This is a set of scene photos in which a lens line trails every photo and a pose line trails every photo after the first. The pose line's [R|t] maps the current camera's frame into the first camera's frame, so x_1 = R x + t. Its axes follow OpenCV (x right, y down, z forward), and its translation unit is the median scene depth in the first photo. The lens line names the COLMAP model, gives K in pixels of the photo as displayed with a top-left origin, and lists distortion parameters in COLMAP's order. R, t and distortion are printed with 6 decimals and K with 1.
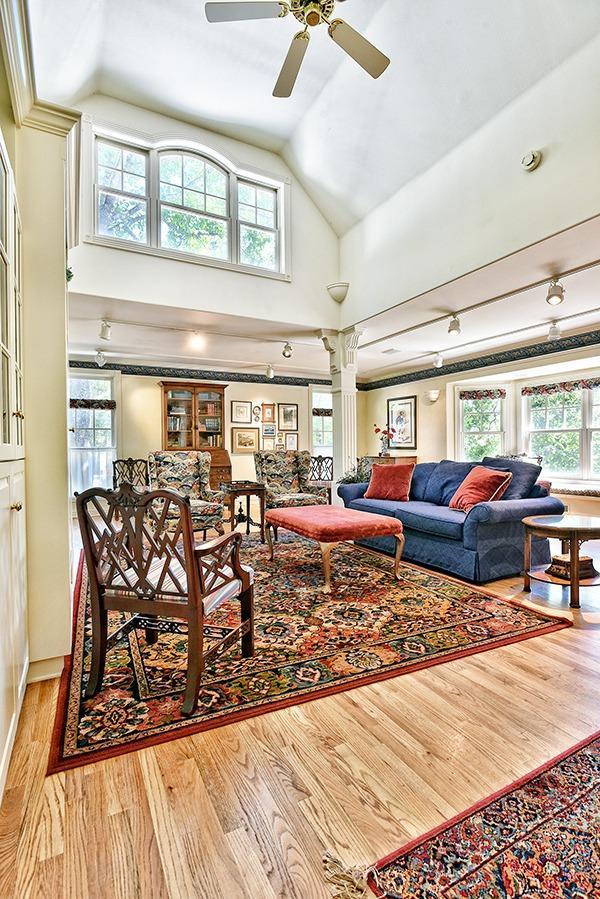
lens RADIAL K [[423.2, 0, 297.7], [0, 423.2, 450.8], [0, 0, 1]] dist [-0.014665, 0.002032]
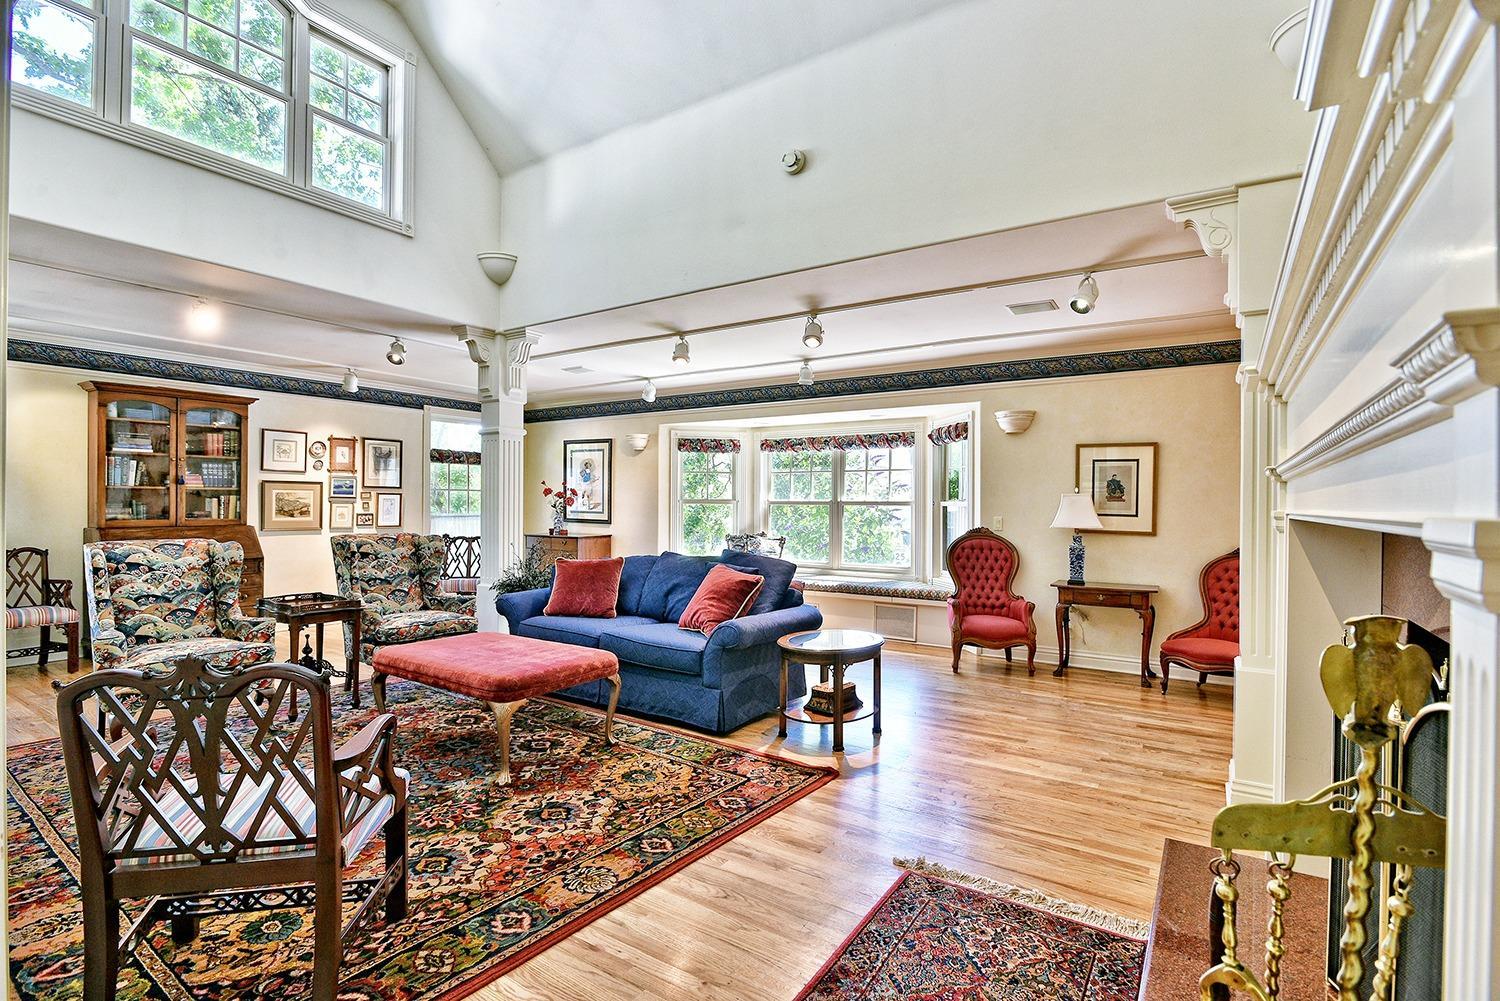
lens RADIAL K [[706.1, 0, 751.6], [0, 706.1, 504.5], [0, 0, 1]] dist [-0.014665, 0.002032]
pose [[0.878077, 0.015881, 0.478257, -0.090580], [-0.012063, 0.999866, -0.011053, -0.053114], [-0.478368, 0.003936, 0.878151, -0.063431]]
